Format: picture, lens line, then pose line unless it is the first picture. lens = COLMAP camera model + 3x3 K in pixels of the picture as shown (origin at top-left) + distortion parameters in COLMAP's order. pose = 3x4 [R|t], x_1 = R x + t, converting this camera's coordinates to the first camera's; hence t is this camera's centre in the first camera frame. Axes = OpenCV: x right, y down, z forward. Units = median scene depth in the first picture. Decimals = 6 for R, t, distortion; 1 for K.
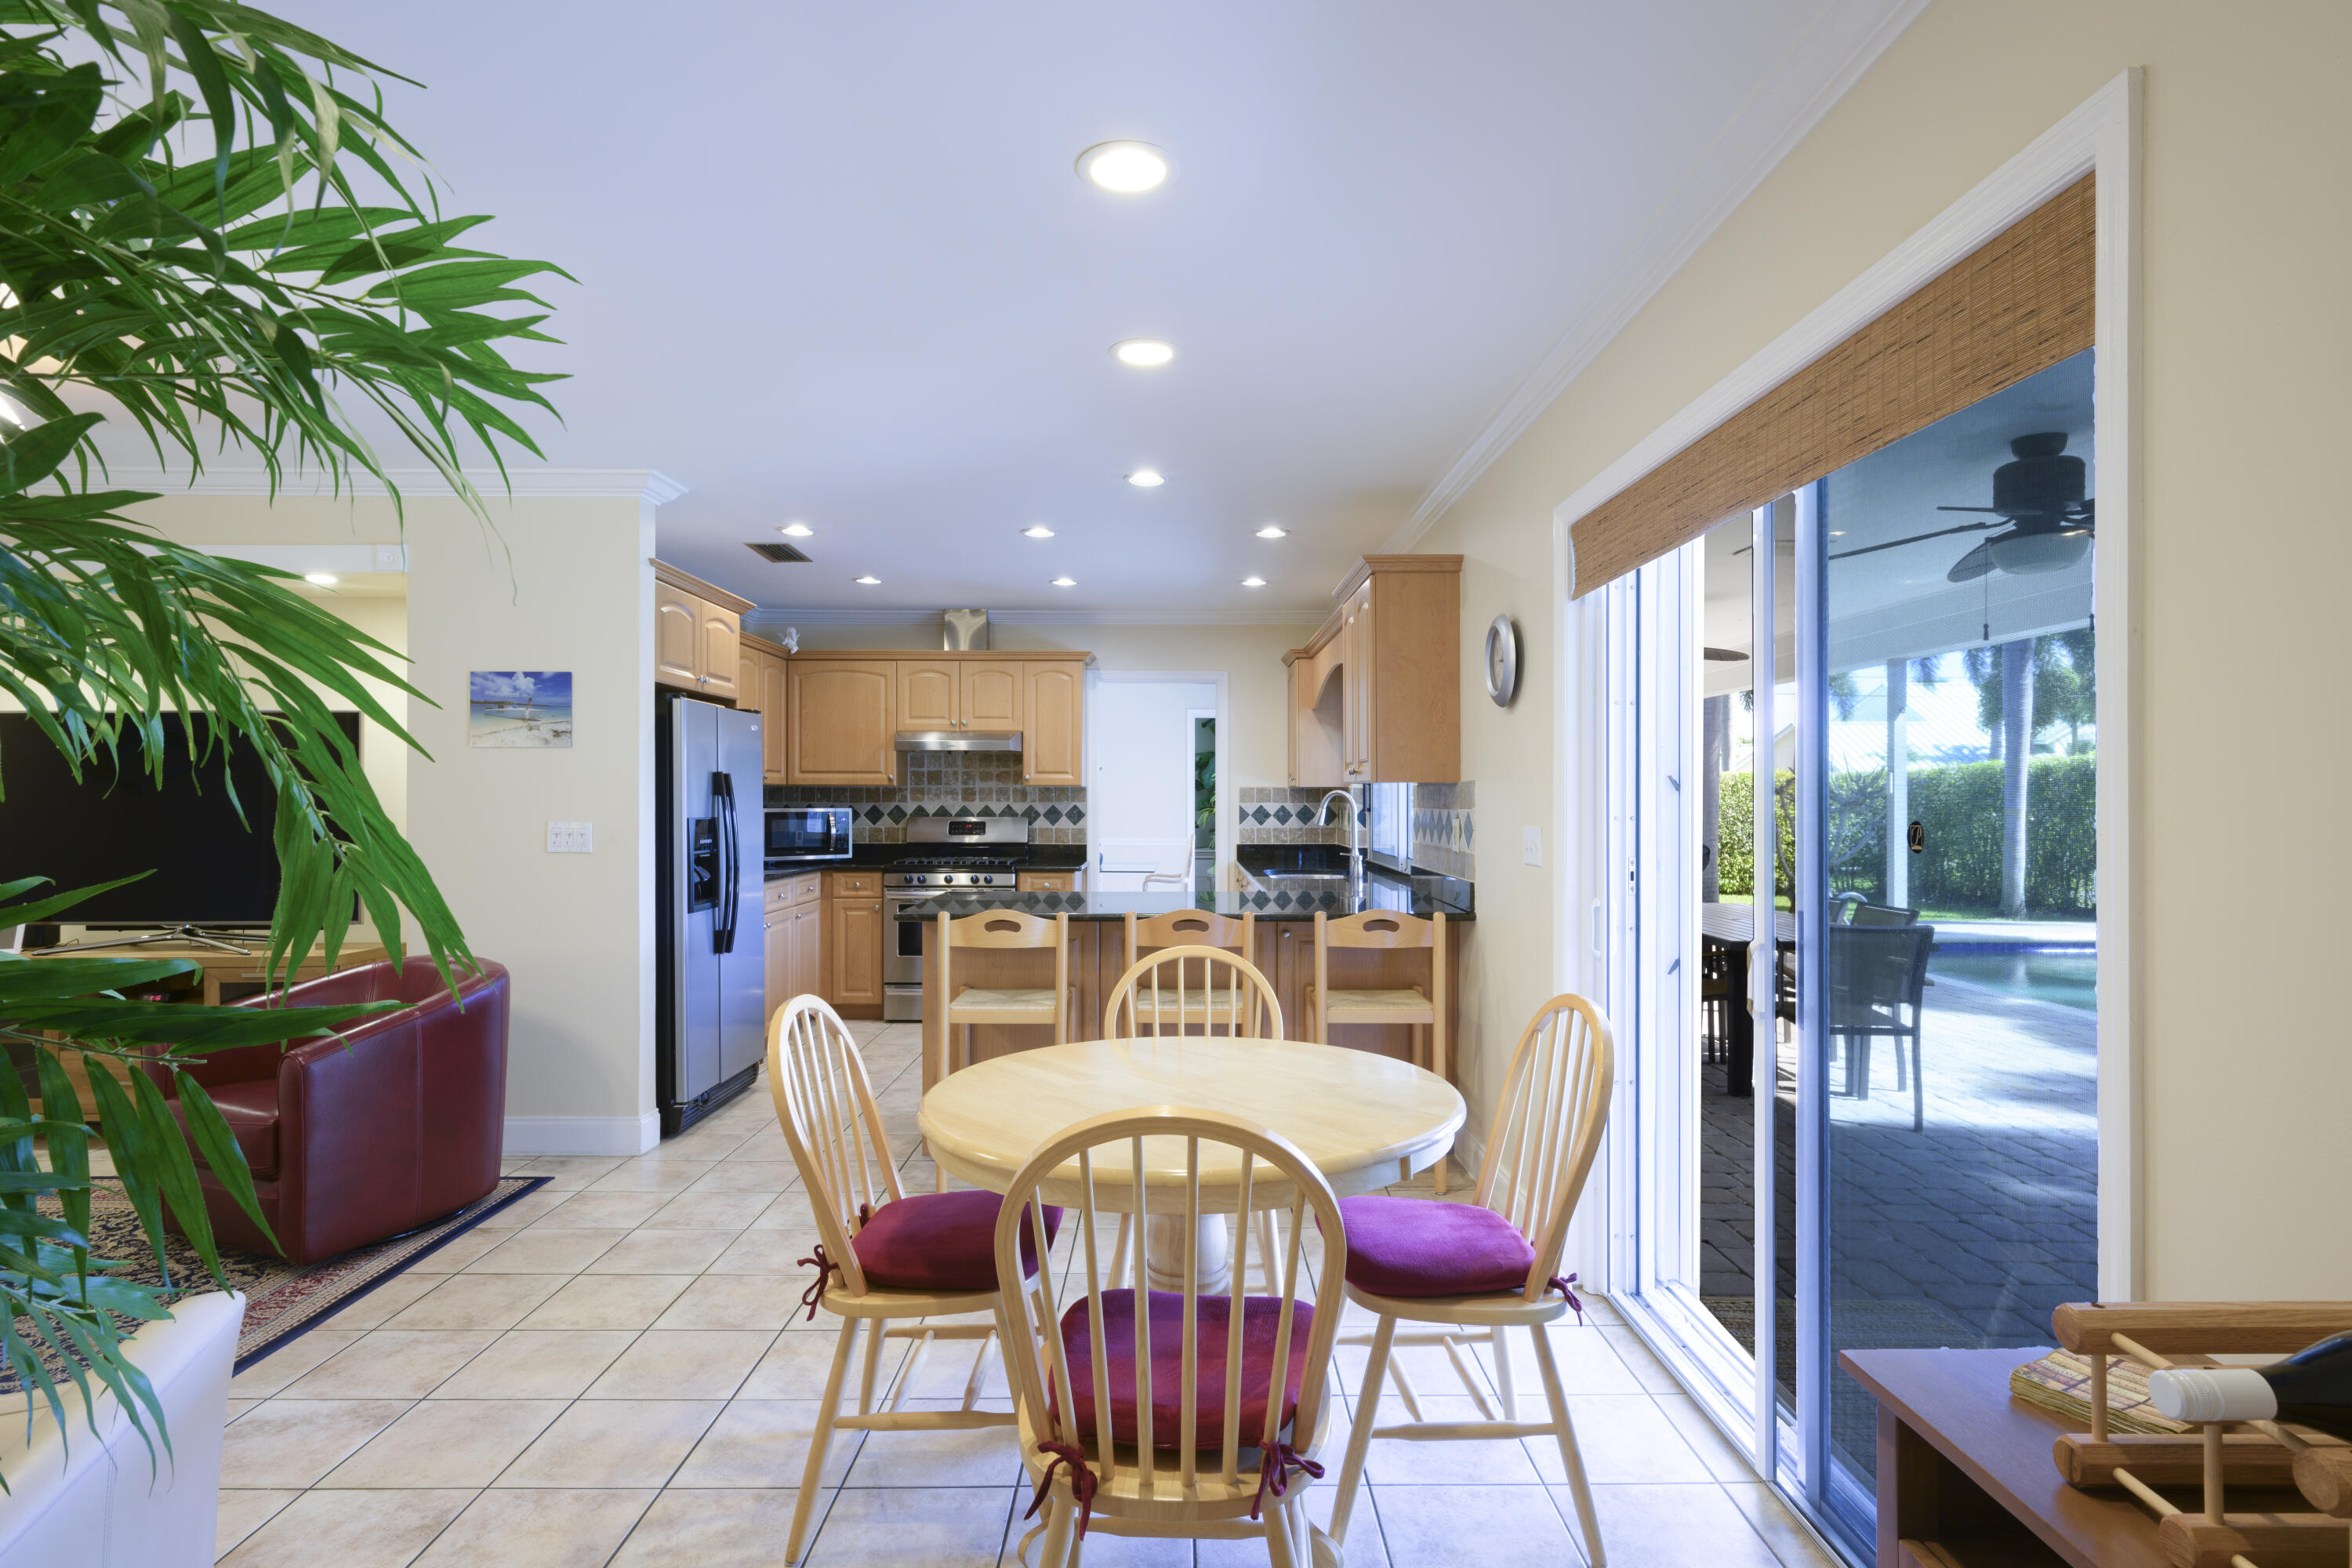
lens RADIAL K [[1187.0, 0, 1188.8], [0, 1187.0, 793.6], [0, 0, 1]] dist [0.002221, 0.000435]
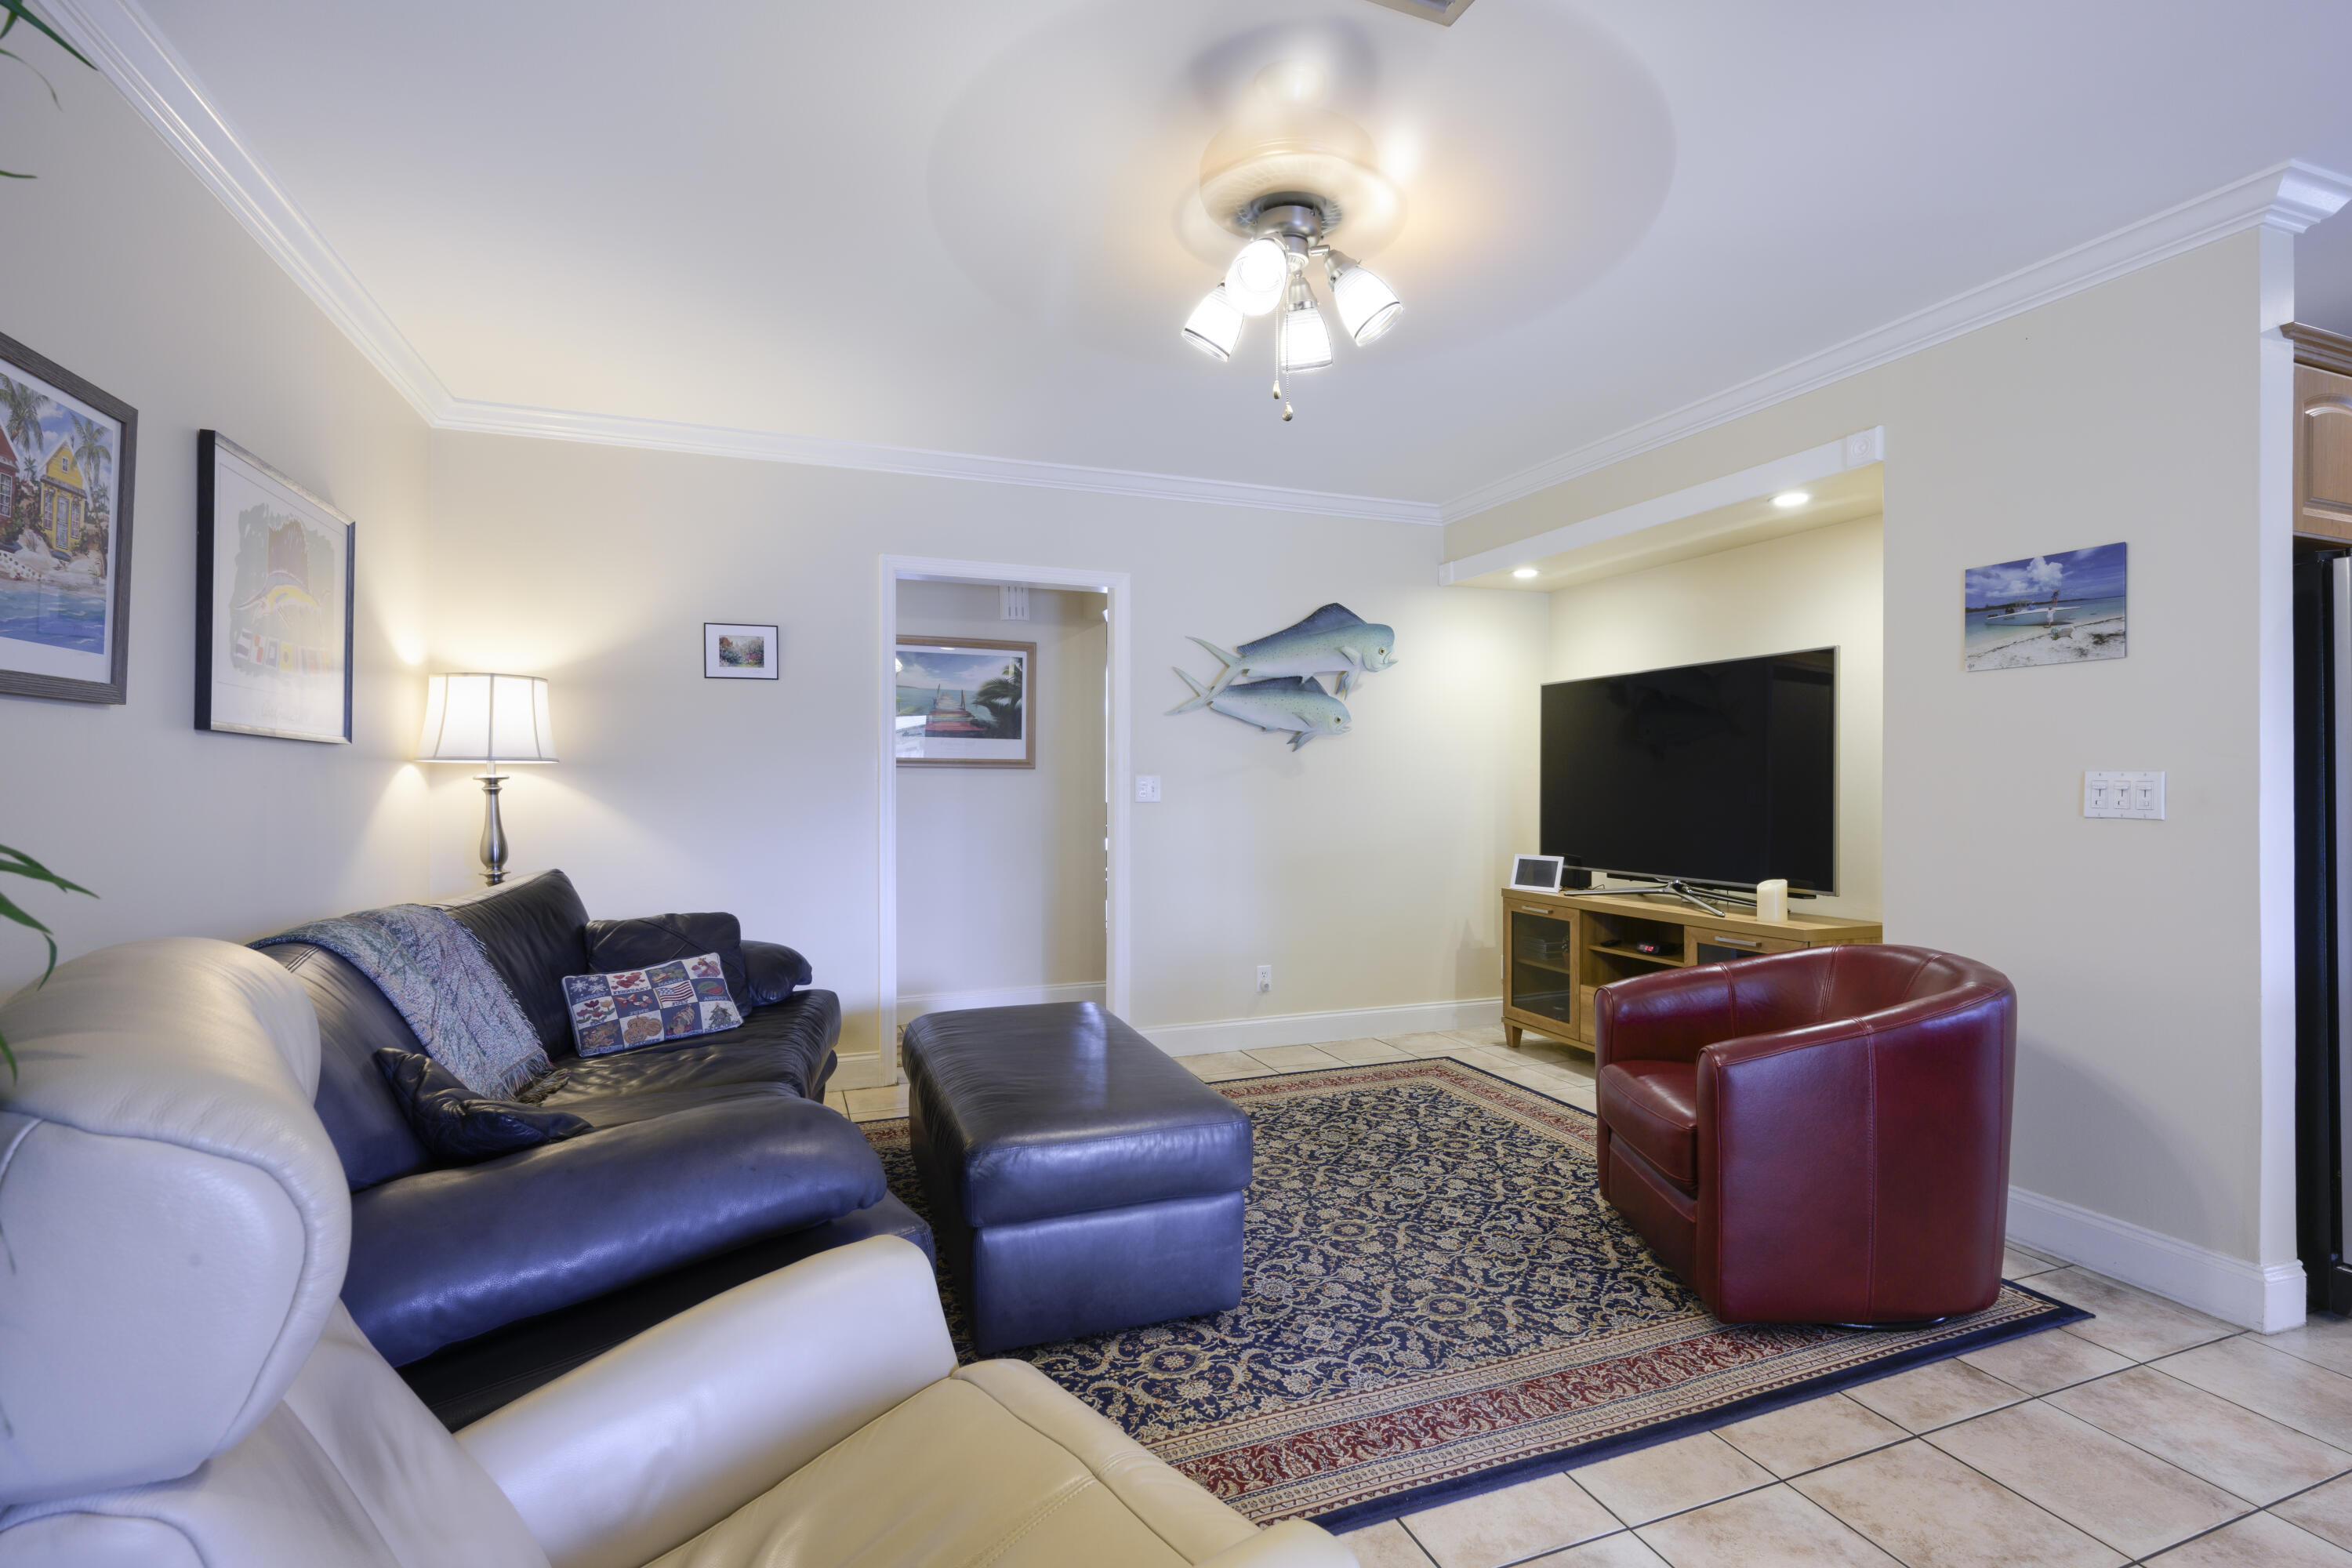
lens RADIAL K [[1064.1, 0, 1186.9], [0, 1064.1, 786.9], [0, 0, 1]] dist [-0.000289, 0.000105]
pose [[0.353283, 0.002034, -0.935514, -0.097738], [0.003666, 0.999987, 0.003558, 0.017990], [0.935509, -0.004686, 0.353271, 0.195714]]
